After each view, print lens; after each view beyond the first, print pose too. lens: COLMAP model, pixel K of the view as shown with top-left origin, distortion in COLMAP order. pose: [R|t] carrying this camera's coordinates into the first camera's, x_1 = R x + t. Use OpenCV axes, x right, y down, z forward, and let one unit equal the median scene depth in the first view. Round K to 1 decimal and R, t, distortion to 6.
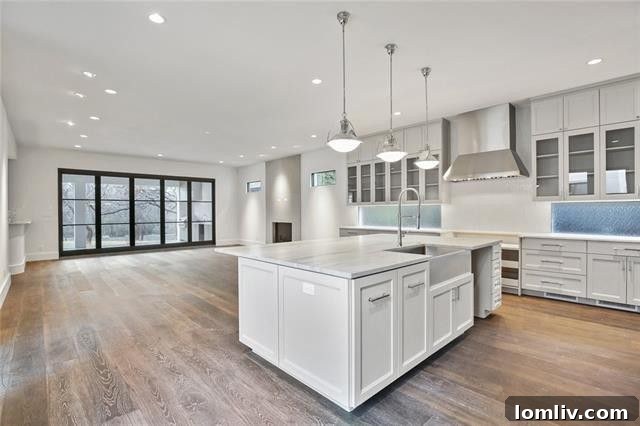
lens RADIAL K [[282.1, 0, 308.2], [0, 282.1, 212.3], [0, 0, 1]] dist [-0.035799, -0.000409]
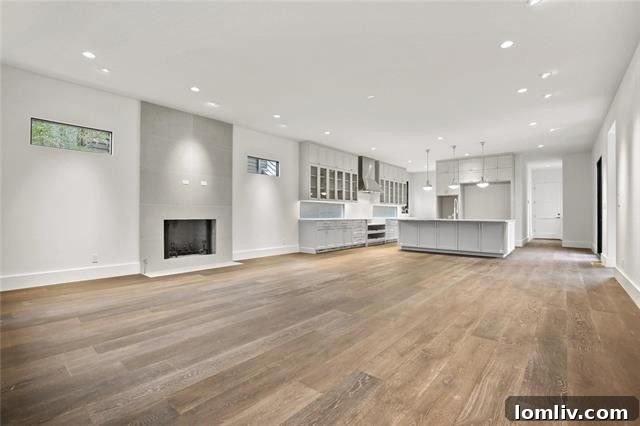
lens RADIAL K [[282.1, 0, 321.8], [0, 282.1, 215.2], [0, 0, 1]] dist [-0.035799, -0.000409]
pose [[-0.070622, 0.005486, 0.997488, -0.824015], [0.002509, 0.999983, -0.005322, 0.035173], [-0.997500, 0.002127, -0.070634, 0.880559]]
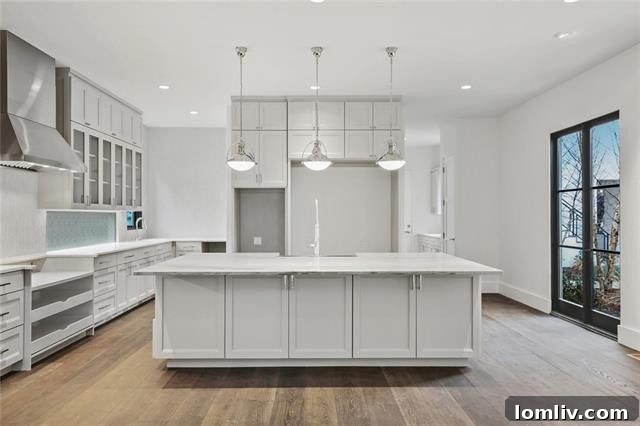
lens RADIAL K [[487.8, 0, 314.8], [0, 487.8, 209.3], [0, 0, 1]] dist [0.011161, 0.002755]
pose [[-0.706171, 0.021605, 0.707712, -0.280953], [0.014717, 0.999766, -0.015836, -0.005239], [-0.707889, -0.000768, -0.706324, 0.769727]]
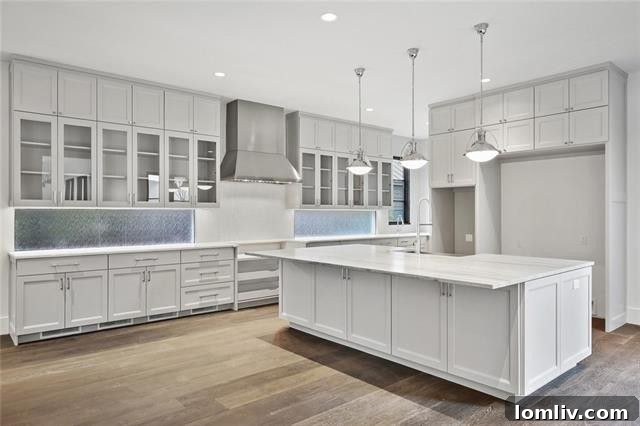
lens RADIAL K [[416.7, 0, 315.0], [0, 416.7, 210.3], [0, 0, 1]] dist [0.003134, -0.001814]
pose [[0.075842, 0.020591, 0.996907, -0.394352], [0.008180, 0.999740, -0.021272, -0.000307], [-0.997086, 0.009768, 0.075653, 0.416805]]
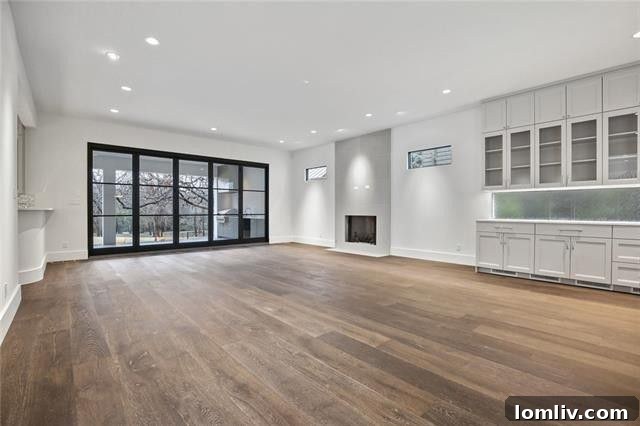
lens RADIAL K [[282.1, 0, 314.5], [0, 282.1, 212.8], [0, 0, 1]] dist [-0.035799, -0.000409]
pose [[0.999329, 0.008009, -0.035736, -0.224980], [-0.007744, 0.999942, 0.007551, 0.026217], [0.035795, -0.007269, 0.999333, 0.225147]]
